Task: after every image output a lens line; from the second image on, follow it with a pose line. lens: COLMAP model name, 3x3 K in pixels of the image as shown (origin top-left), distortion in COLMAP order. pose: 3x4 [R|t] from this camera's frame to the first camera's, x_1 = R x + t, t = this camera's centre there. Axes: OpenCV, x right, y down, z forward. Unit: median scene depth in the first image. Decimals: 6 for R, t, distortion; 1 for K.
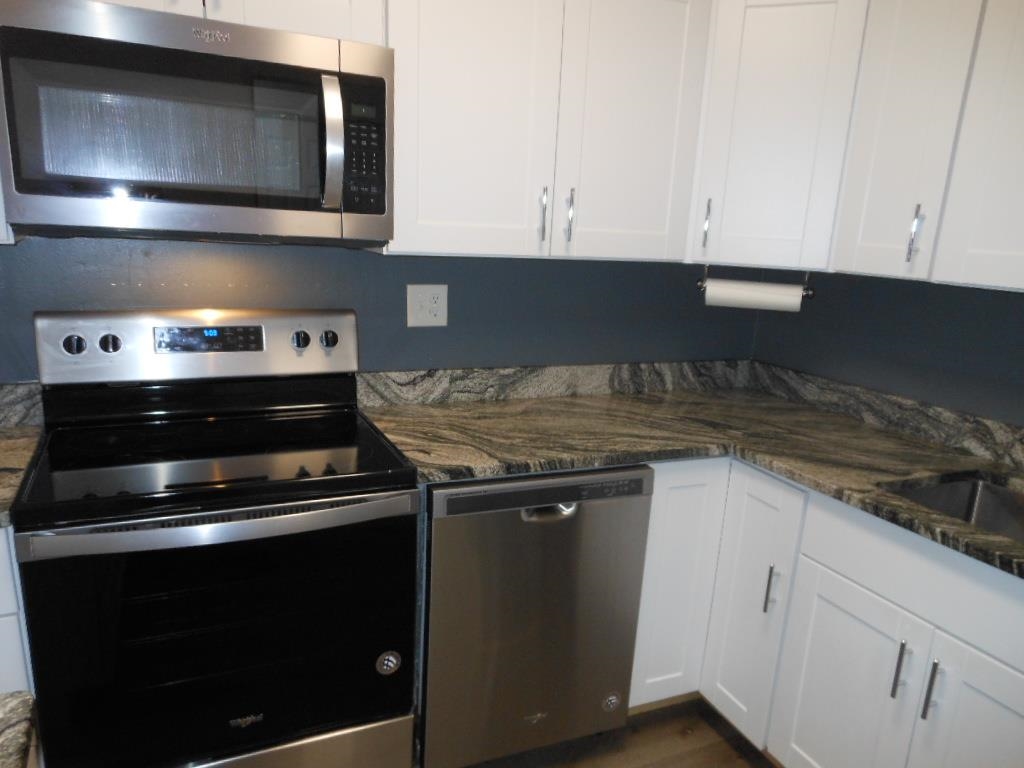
lens RADIAL K [[765.2, 0, 525.9], [0, 765.2, 420.3], [0, 0, 1]] dist [0.009536, 0.031787]
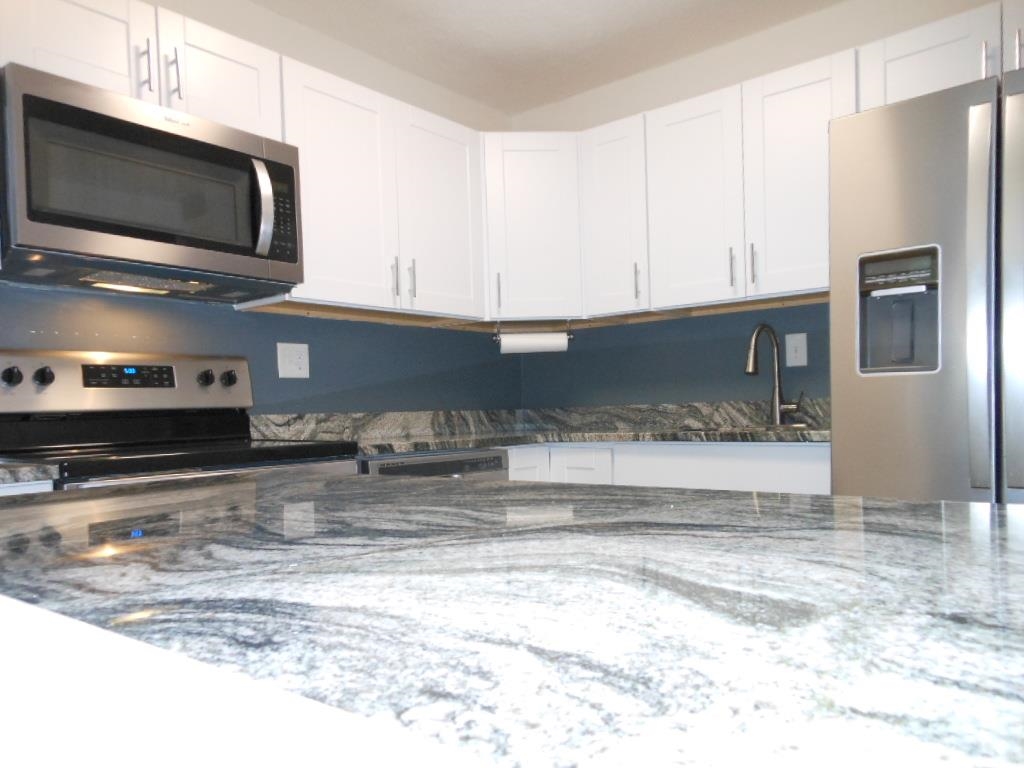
lens RADIAL K [[765.2, 0, 528.8], [0, 765.2, 417.7], [0, 0, 1]] dist [0.009536, 0.031787]
pose [[0.901918, -0.084059, 0.423649, -0.340858], [0.183110, 0.962783, -0.198795, 0.266121], [-0.391171, 0.256871, 0.883743, -0.202082]]
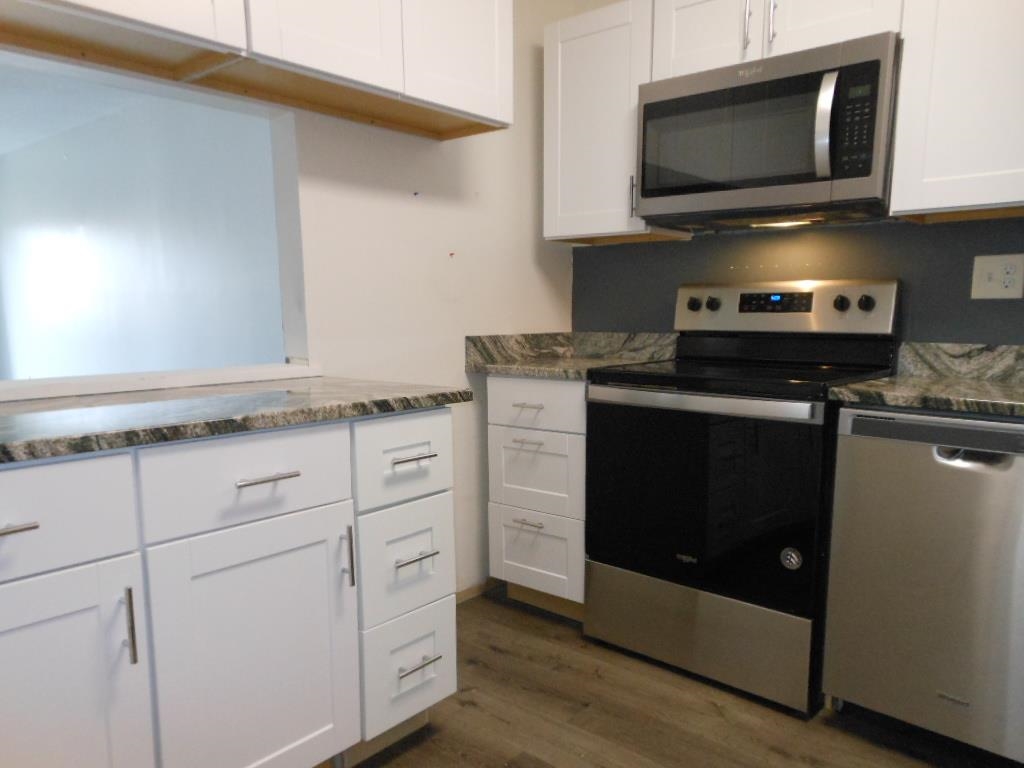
lens RADIAL K [[765.2, 0, 528.0], [0, 765.2, 420.6], [0, 0, 1]] dist [0.009536, 0.031787]
pose [[0.403863, 0.084886, -0.910873, 0.583633], [-0.218042, 0.975923, -0.005728, 0.176642], [0.888455, 0.200921, 0.412648, 0.117697]]
